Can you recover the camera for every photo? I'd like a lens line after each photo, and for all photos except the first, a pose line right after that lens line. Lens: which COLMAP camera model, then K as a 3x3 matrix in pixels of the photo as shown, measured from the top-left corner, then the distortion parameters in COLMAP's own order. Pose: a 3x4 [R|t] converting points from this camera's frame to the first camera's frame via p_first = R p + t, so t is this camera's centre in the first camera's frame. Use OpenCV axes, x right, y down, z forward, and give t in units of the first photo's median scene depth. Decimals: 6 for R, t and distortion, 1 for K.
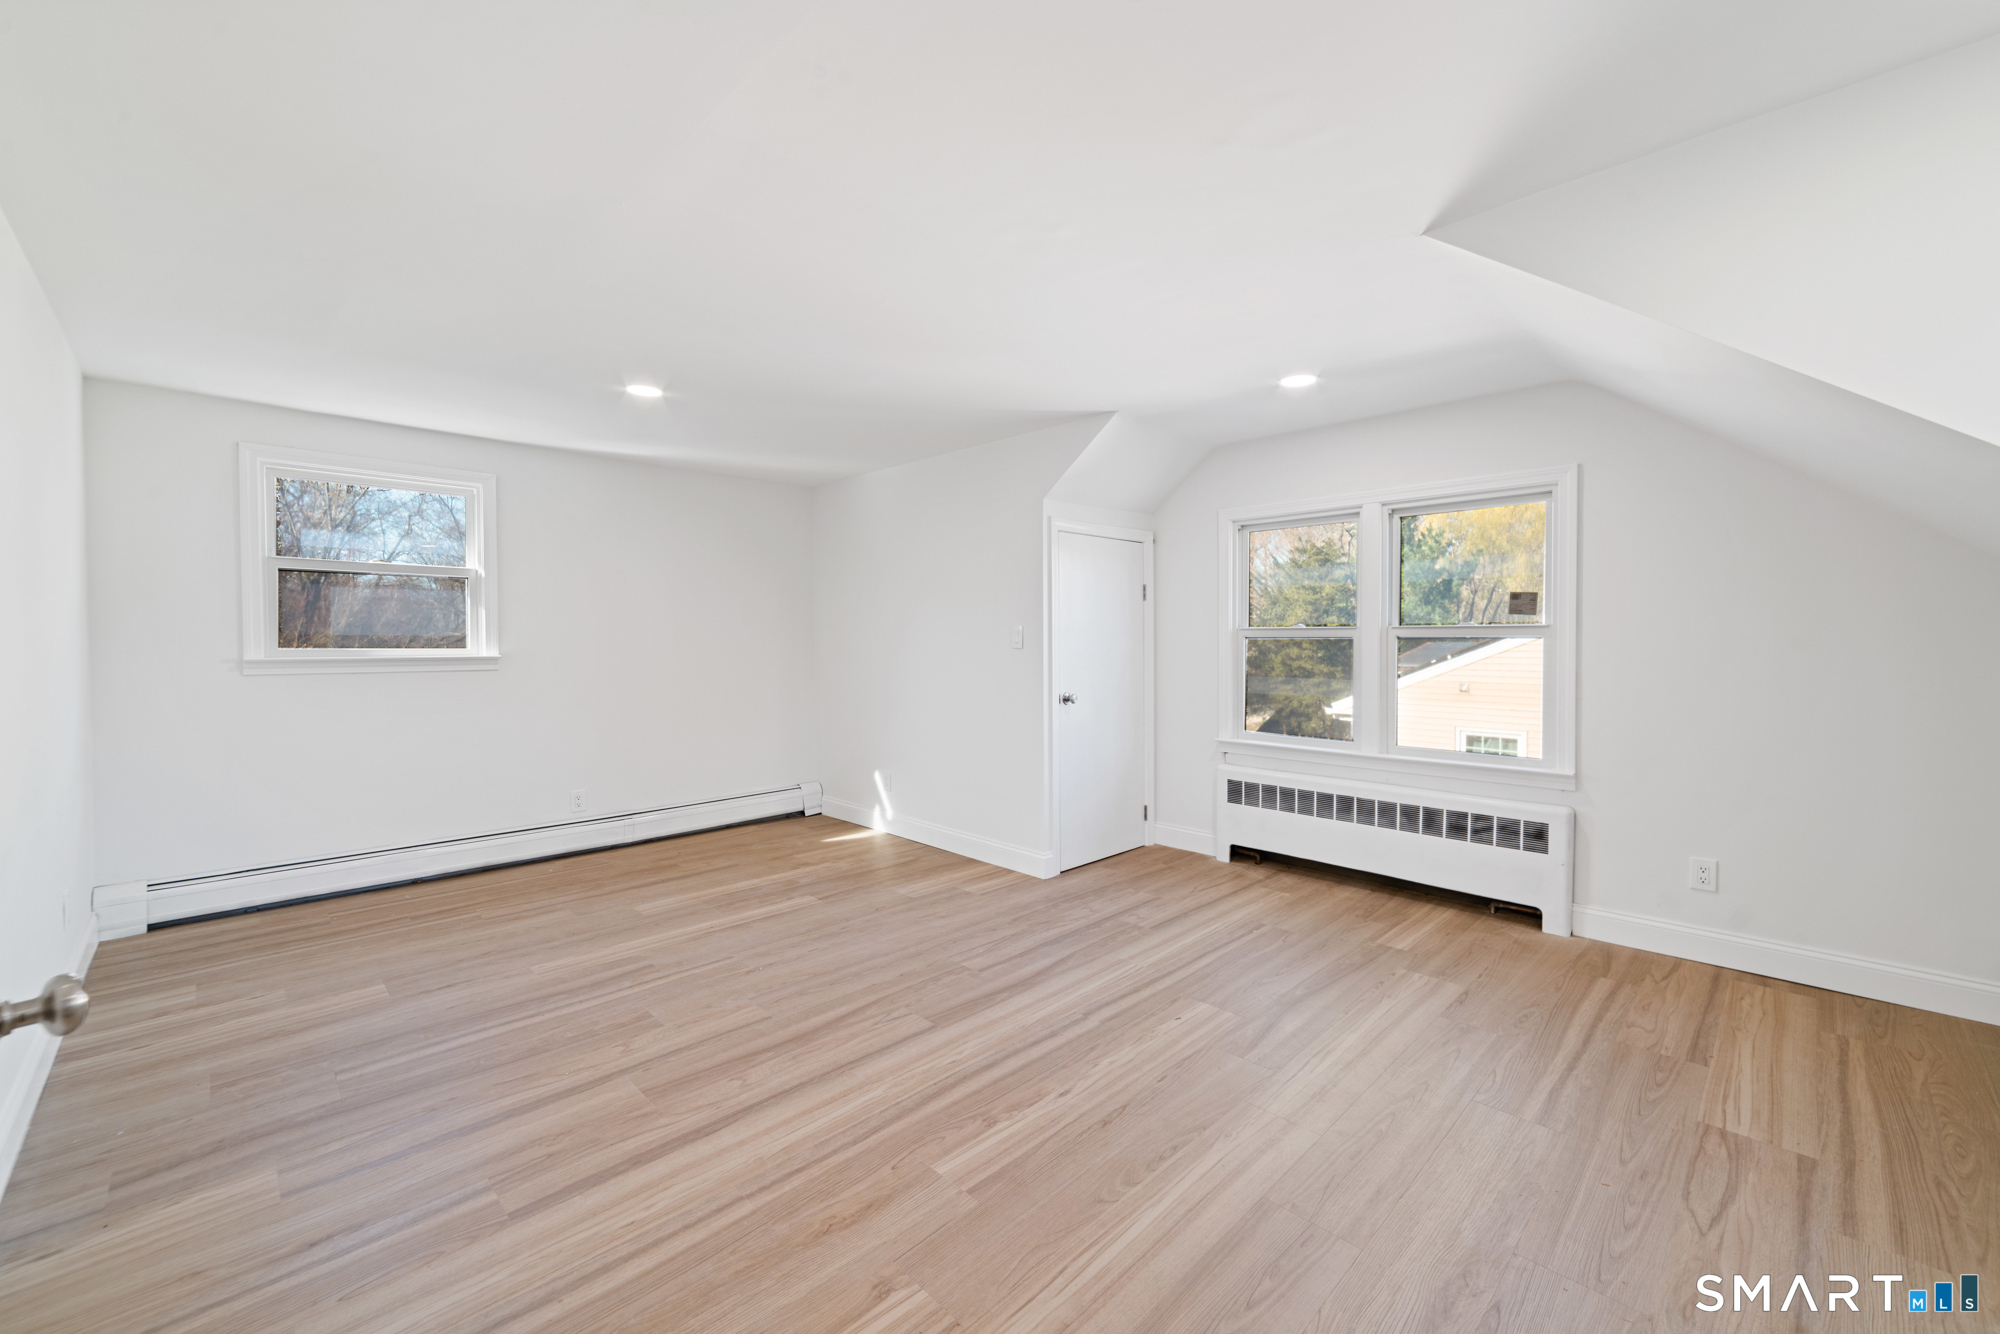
lens RADIAL K [[794.9, 0, 1007.6], [0, 794.9, 638.9], [0, 0, 1]] dist [0.000565, -0.000031]
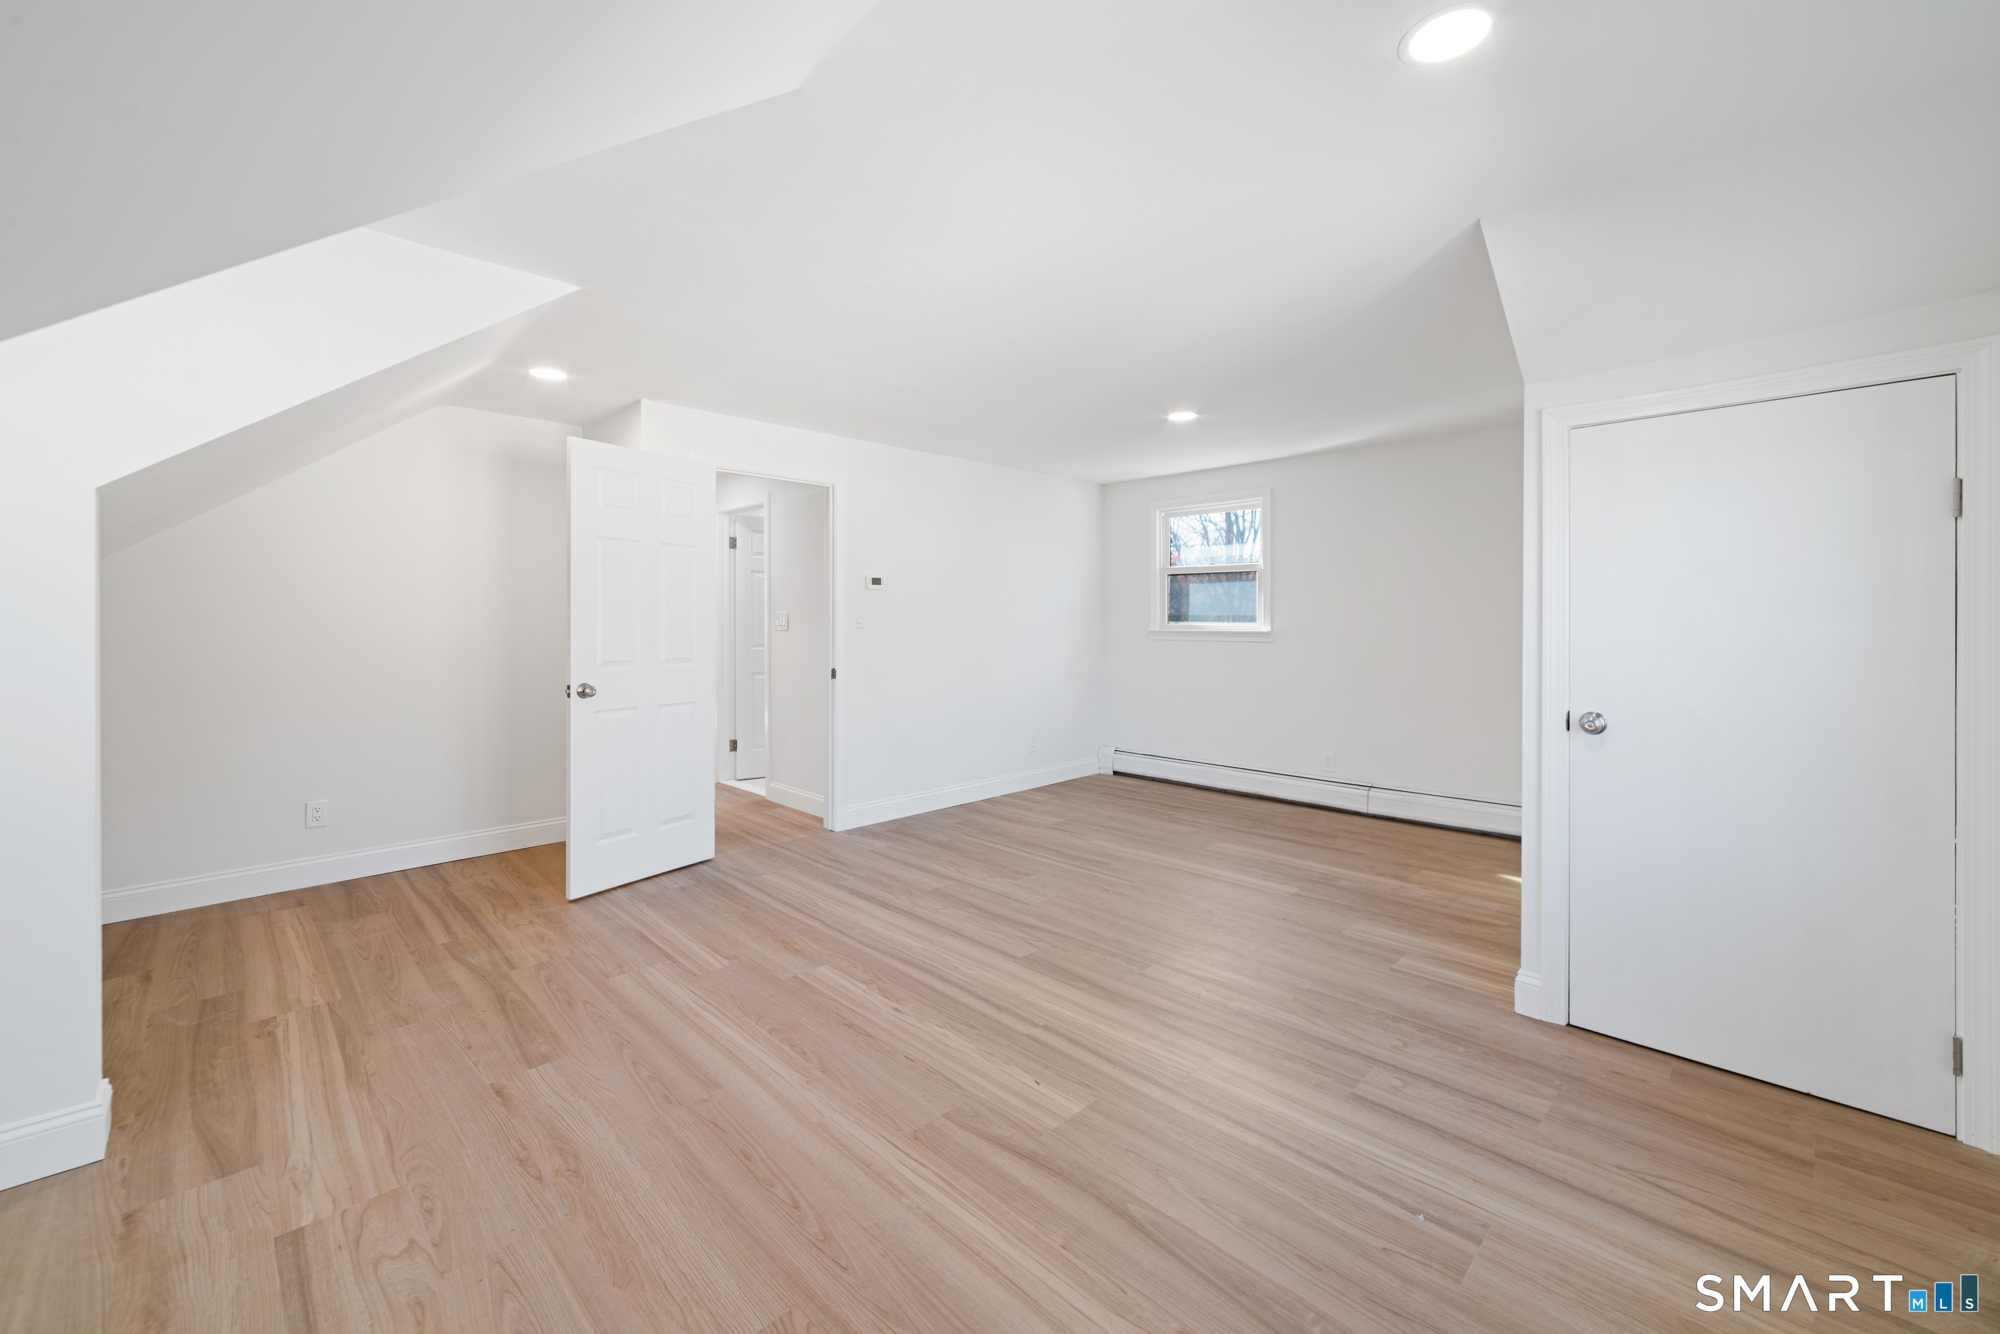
lens RADIAL K [[794.9, 0, 1007.6], [0, 794.9, 638.9], [0, 0, 1]] dist [0.000565, -0.000031]
pose [[0.004875, 0.024346, -0.999692, 0.962613], [0.005683, 0.999687, 0.024373, 0.001244], [0.999972, -0.005800, 0.004735, 0.913633]]
